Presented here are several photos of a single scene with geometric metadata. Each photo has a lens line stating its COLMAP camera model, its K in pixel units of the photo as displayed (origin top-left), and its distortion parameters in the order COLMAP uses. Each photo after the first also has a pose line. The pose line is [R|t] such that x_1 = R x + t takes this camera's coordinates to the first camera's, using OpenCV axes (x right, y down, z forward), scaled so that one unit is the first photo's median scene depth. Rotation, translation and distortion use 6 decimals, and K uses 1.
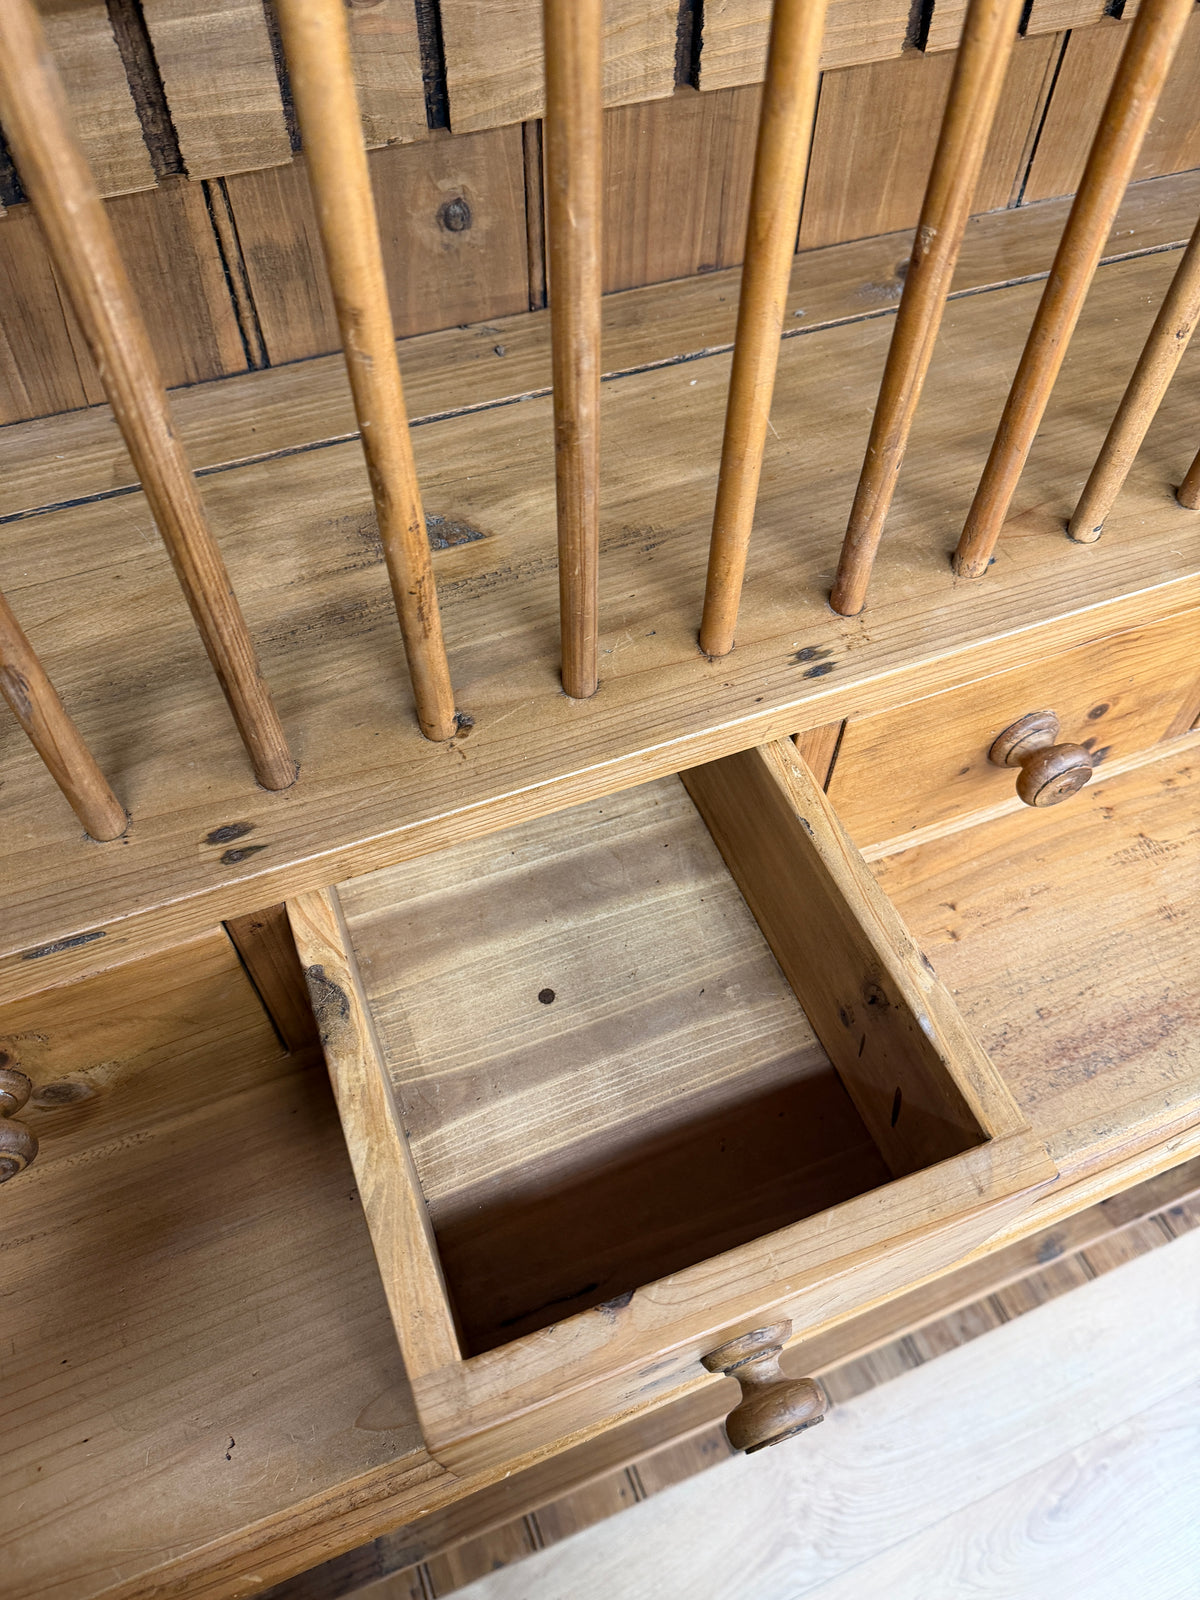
lens RADIAL K [[1126.2, 0, 619.6], [0, 1126.2, 772.2], [0, 0, 1]] dist [0.035328, -0.056864]
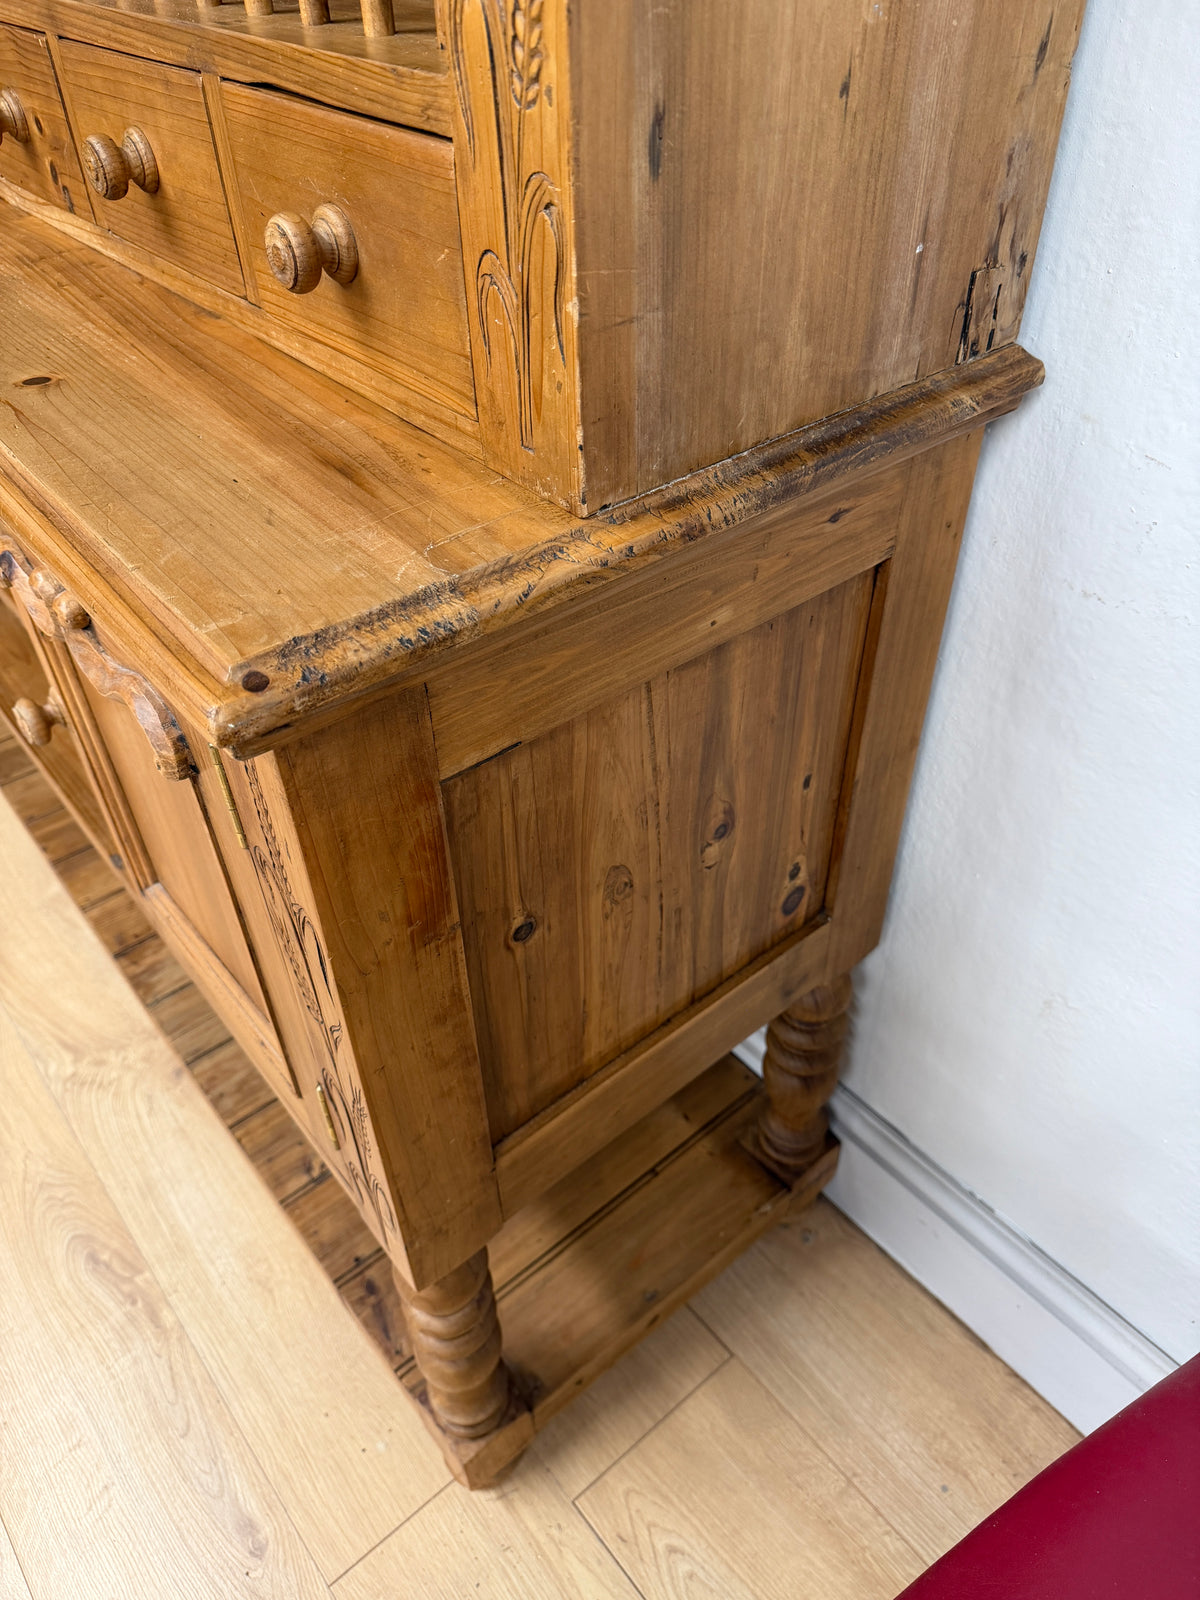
lens RADIAL K [[1139.2, 0, 586.2], [0, 1139.2, 801.5], [0, 0, 1]] dist [0.076060, -0.125299]
pose [[0.289710, 0.611699, -0.736134, 2.172079], [-0.745540, 0.626534, 0.227213, -0.351727], [0.600199, 0.482991, 0.637559, 0.863804]]
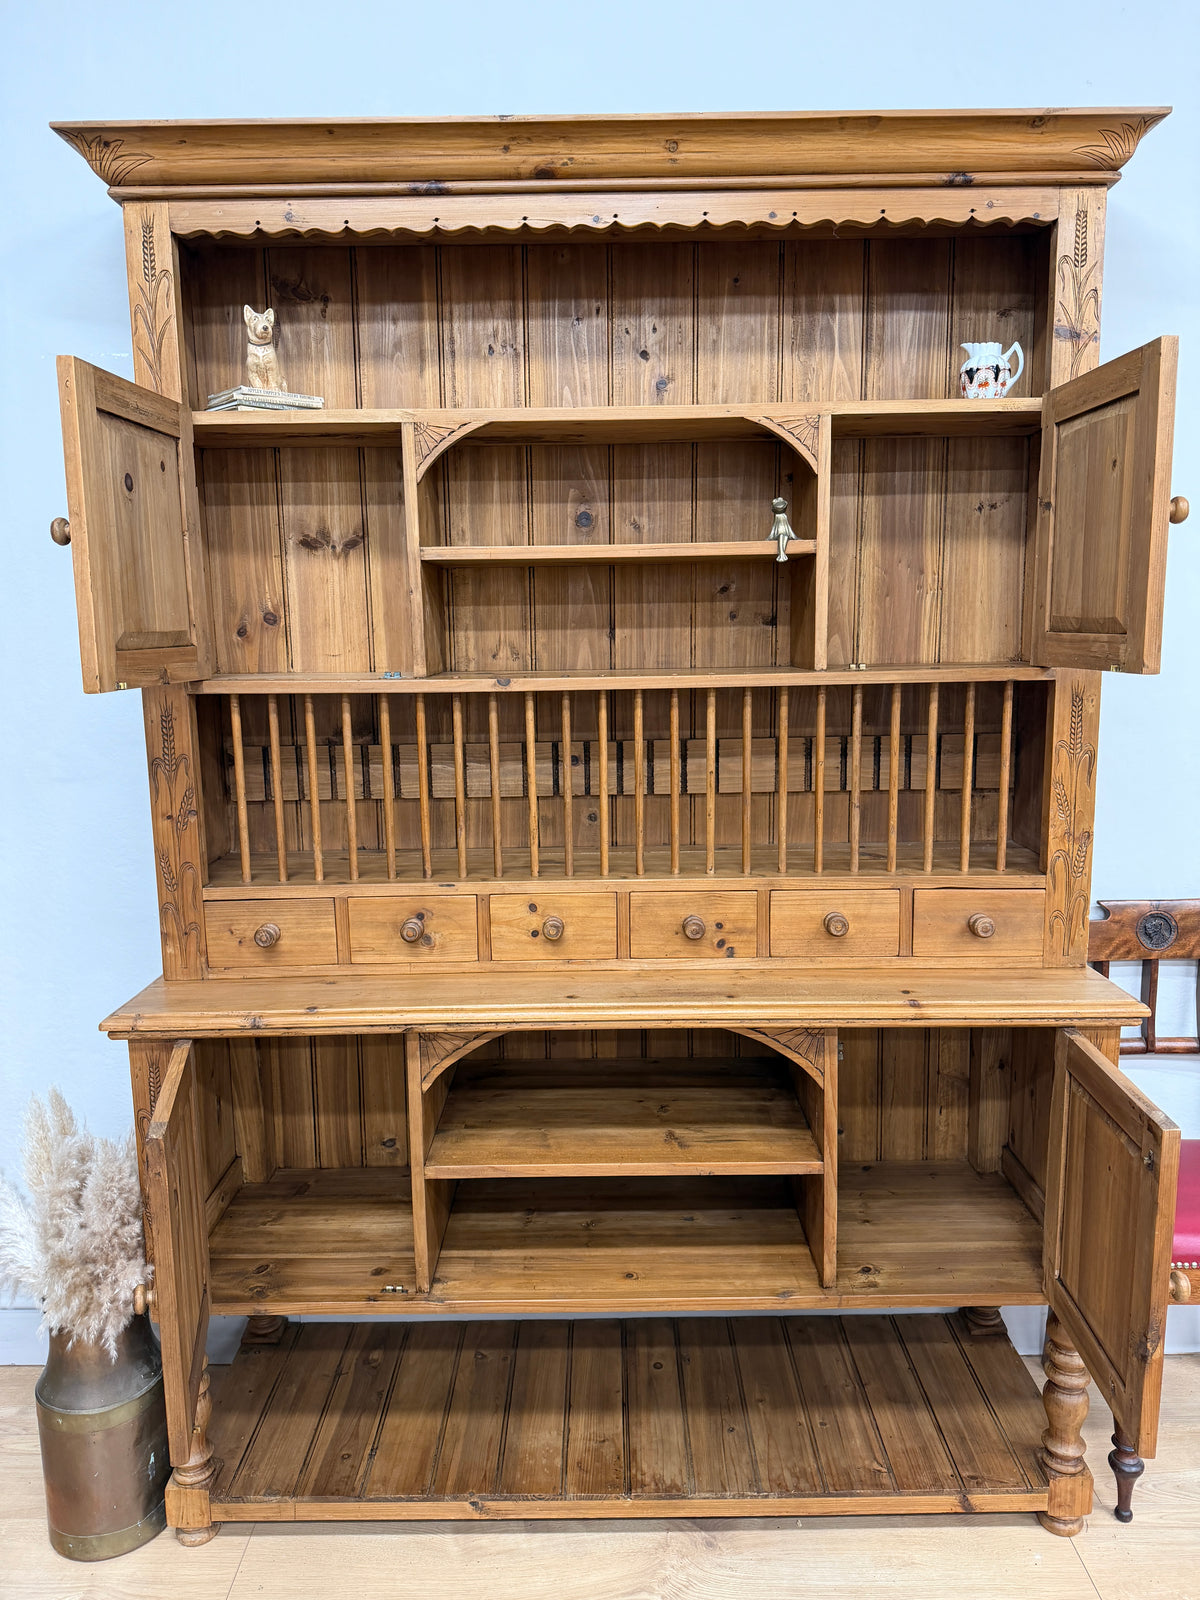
lens RADIAL K [[1143.2, 0, 596.8], [0, 1143.2, 811.7], [0, 0, 1]] dist [0.100144, -0.137417]
pose [[0.925186, 0.038494, -0.377557, 1.335934], [-0.290143, 0.713028, -0.638285, 1.981453], [0.244639, 0.700078, 0.670852, -1.640576]]
